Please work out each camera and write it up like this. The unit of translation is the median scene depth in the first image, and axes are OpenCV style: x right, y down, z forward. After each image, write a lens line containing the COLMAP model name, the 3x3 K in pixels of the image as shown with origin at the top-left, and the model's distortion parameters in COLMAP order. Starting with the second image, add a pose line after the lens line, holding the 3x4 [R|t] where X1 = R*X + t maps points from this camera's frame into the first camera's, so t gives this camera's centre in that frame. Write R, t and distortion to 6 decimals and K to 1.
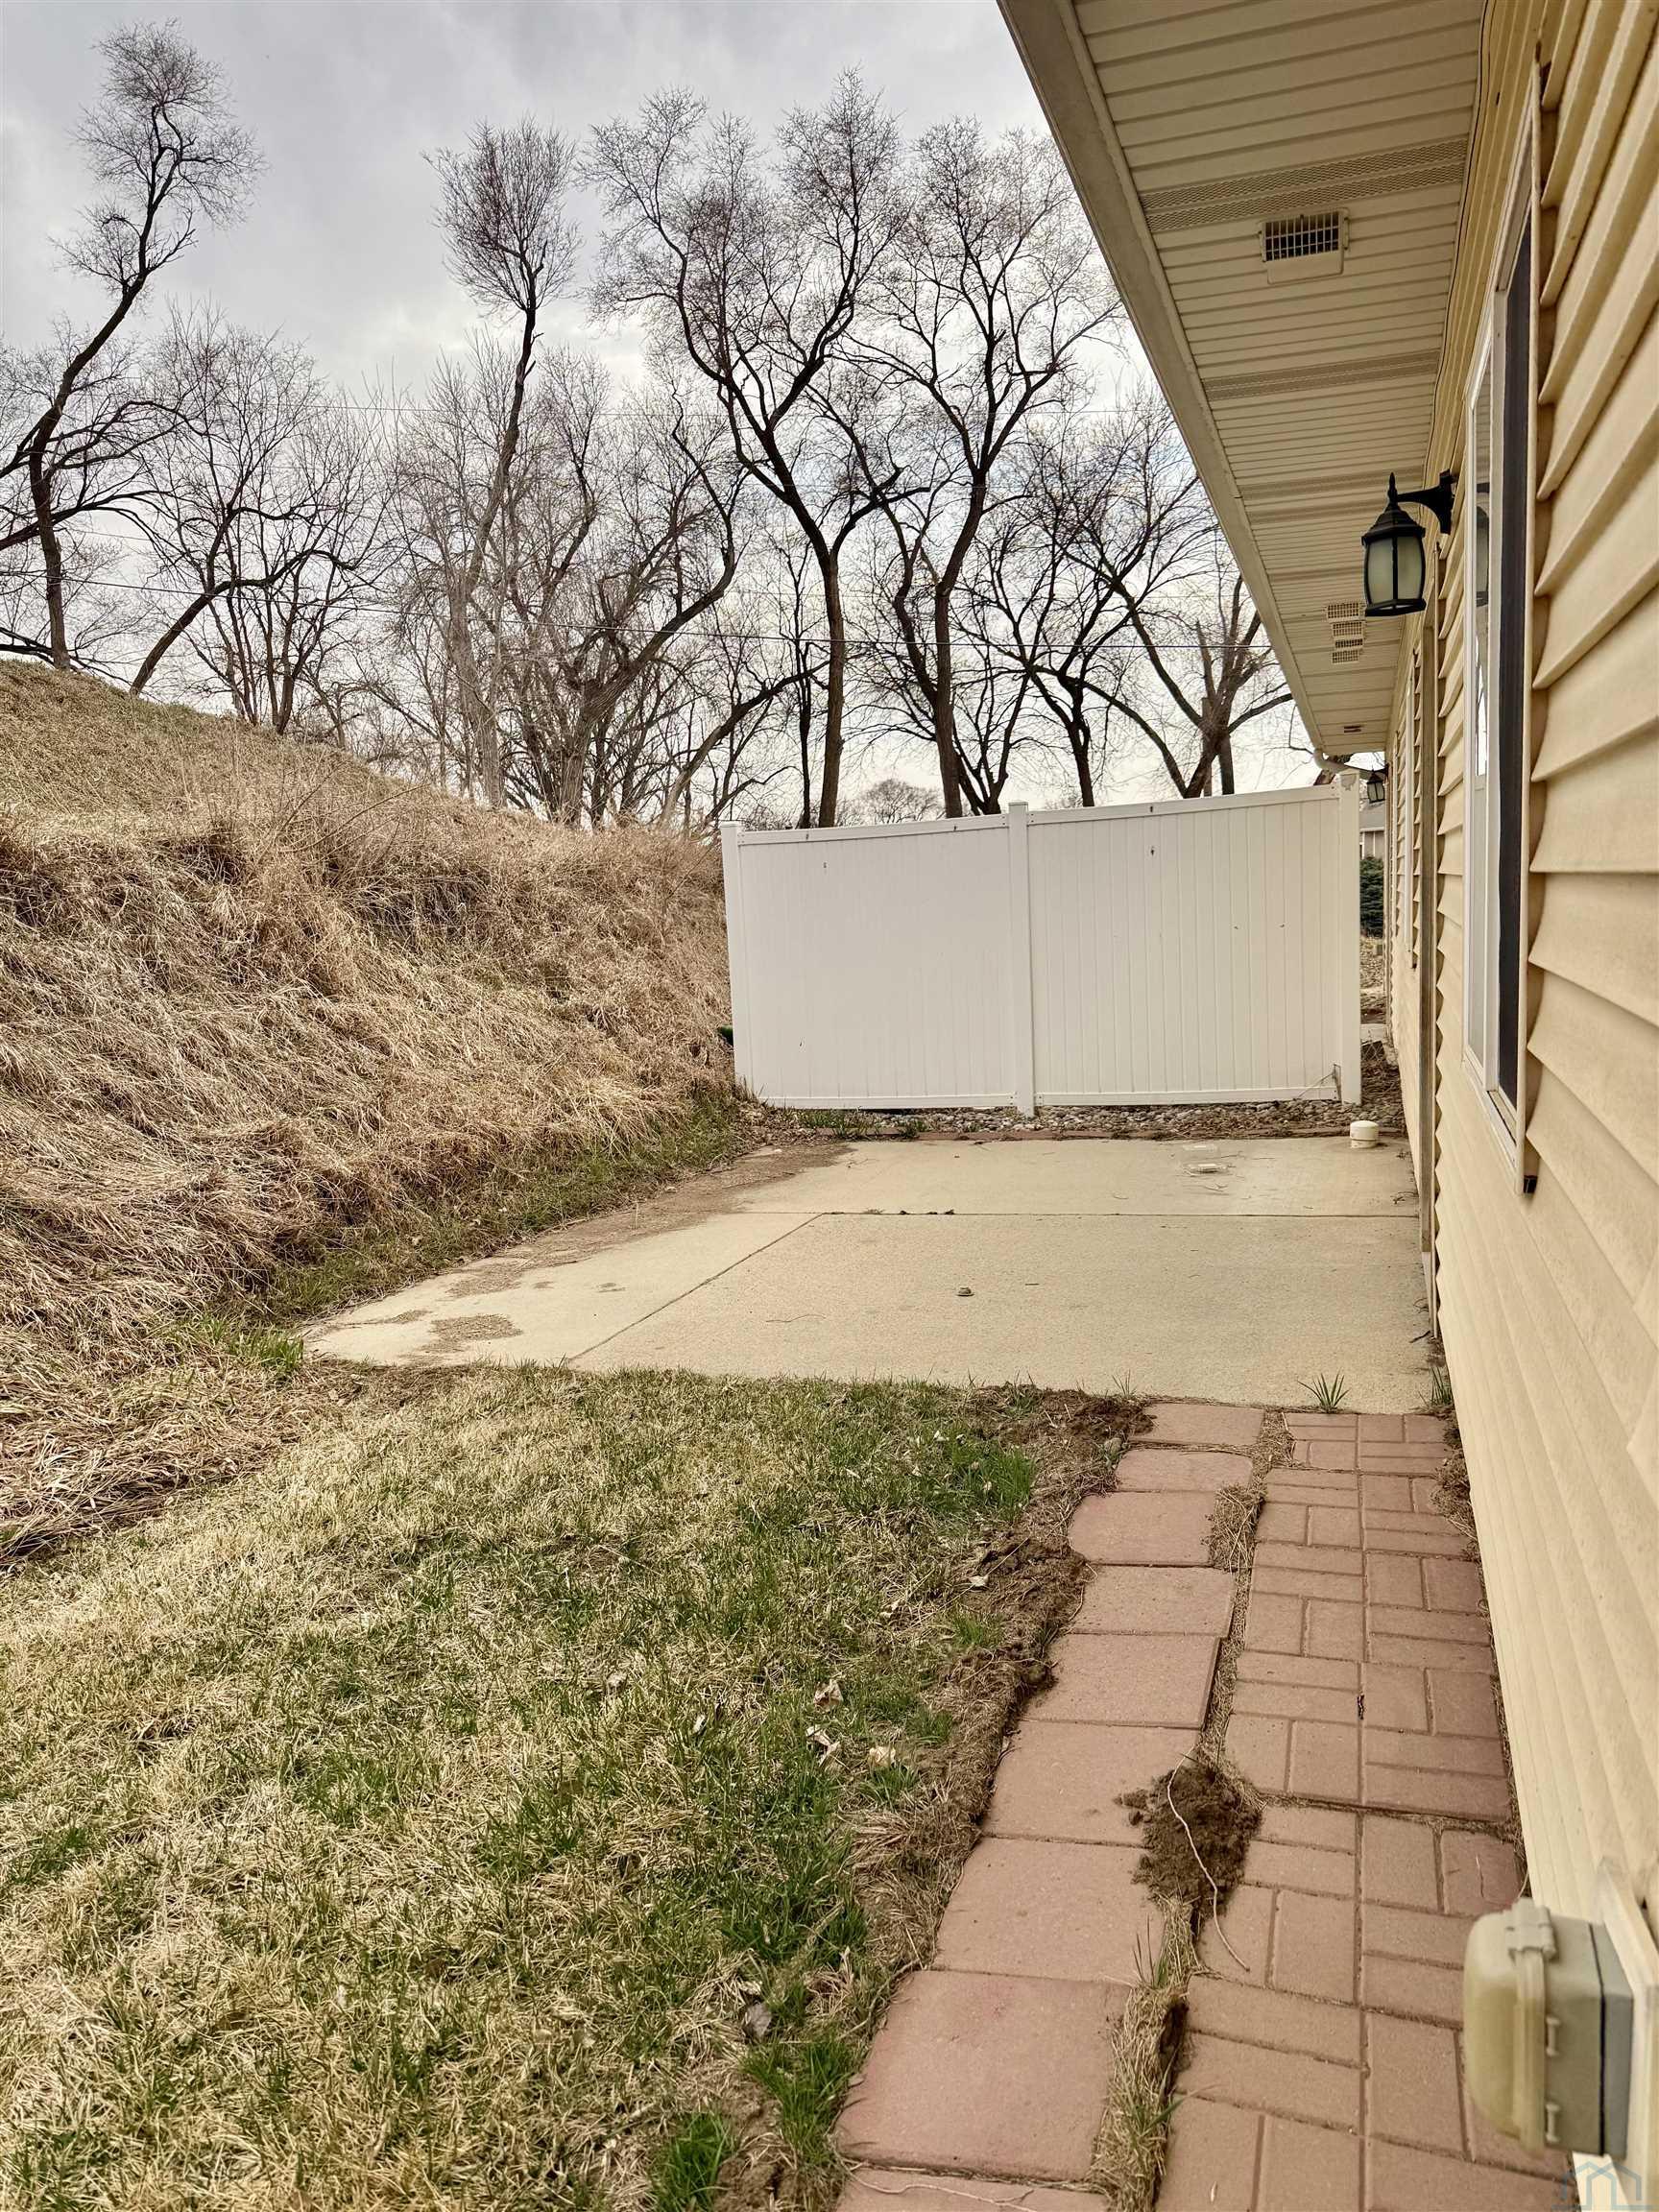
lens RADIAL K [[1546.1, 0, 834.7], [0, 1546.1, 1114.9], [0, 0, 1]] dist [0.050743, -0.047143]
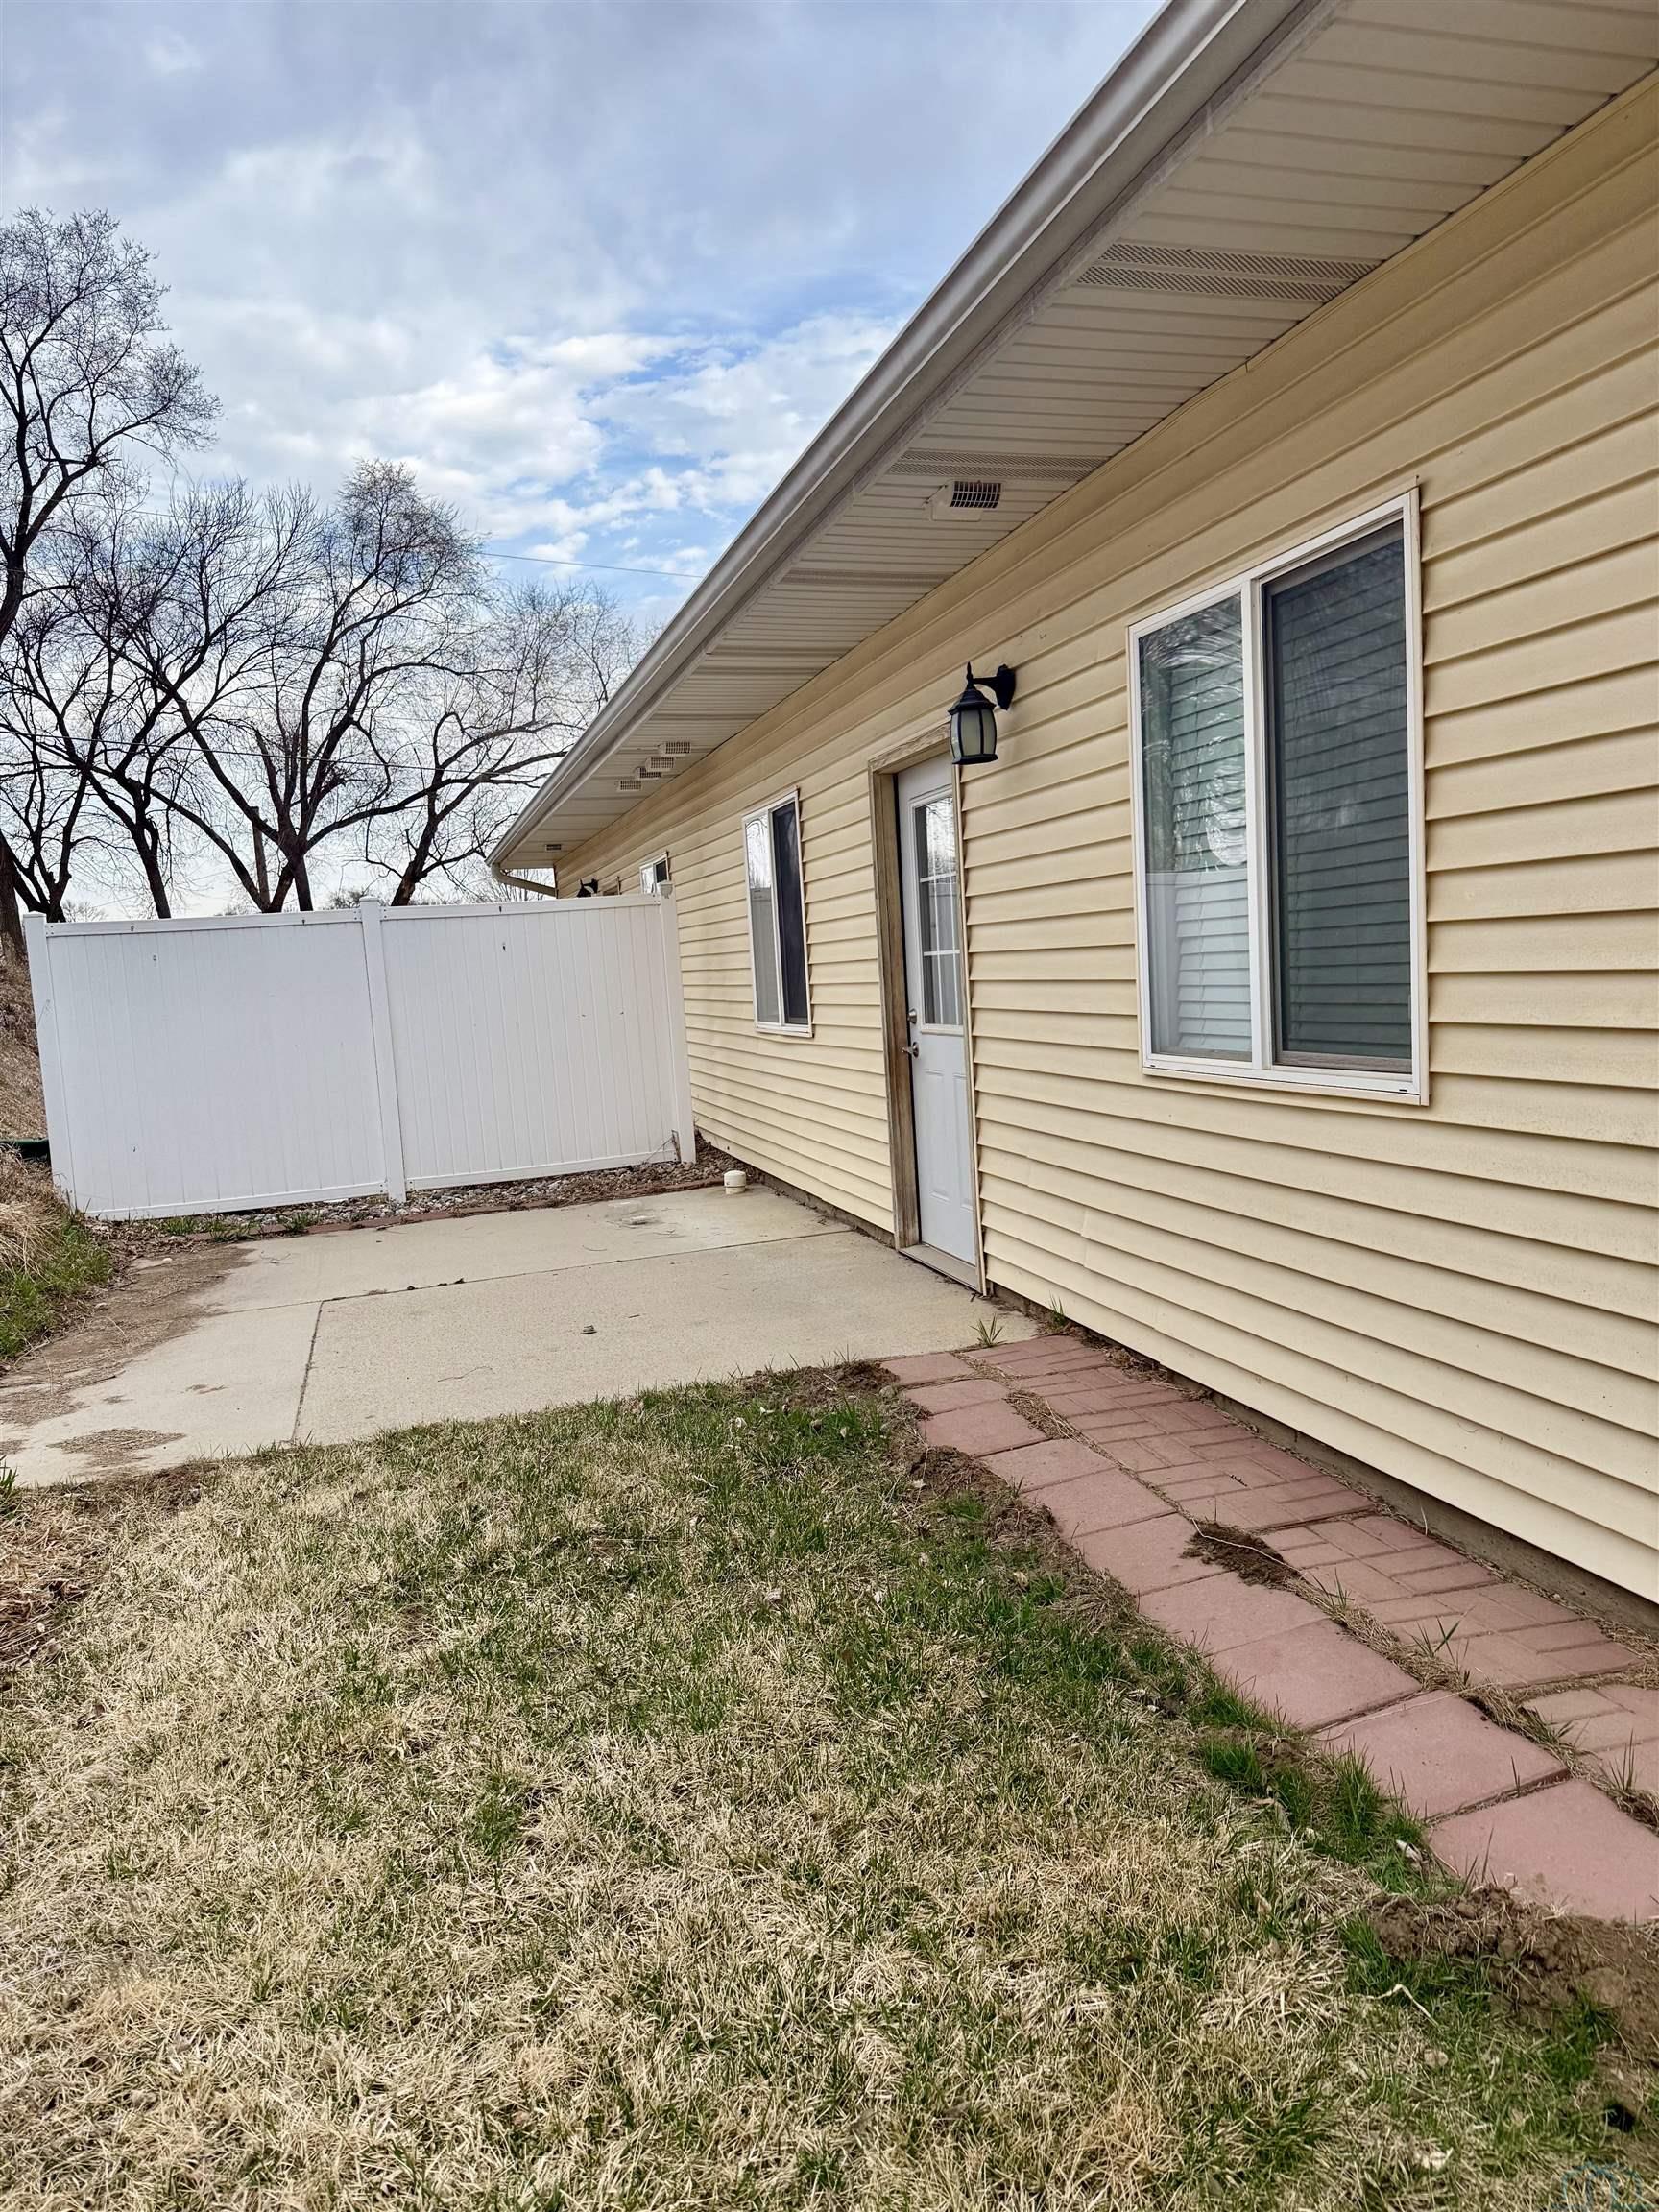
lens RADIAL K [[1546.1, 0, 844.3], [0, 1546.1, 1095.5], [0, 0, 1]] dist [0.050743, -0.047143]
pose [[0.820006, -0.055360, 0.569672, -0.447618], [0.102955, 0.993343, -0.051665, 0.029305], [-0.563019, 0.101016, 0.820247, -0.026024]]
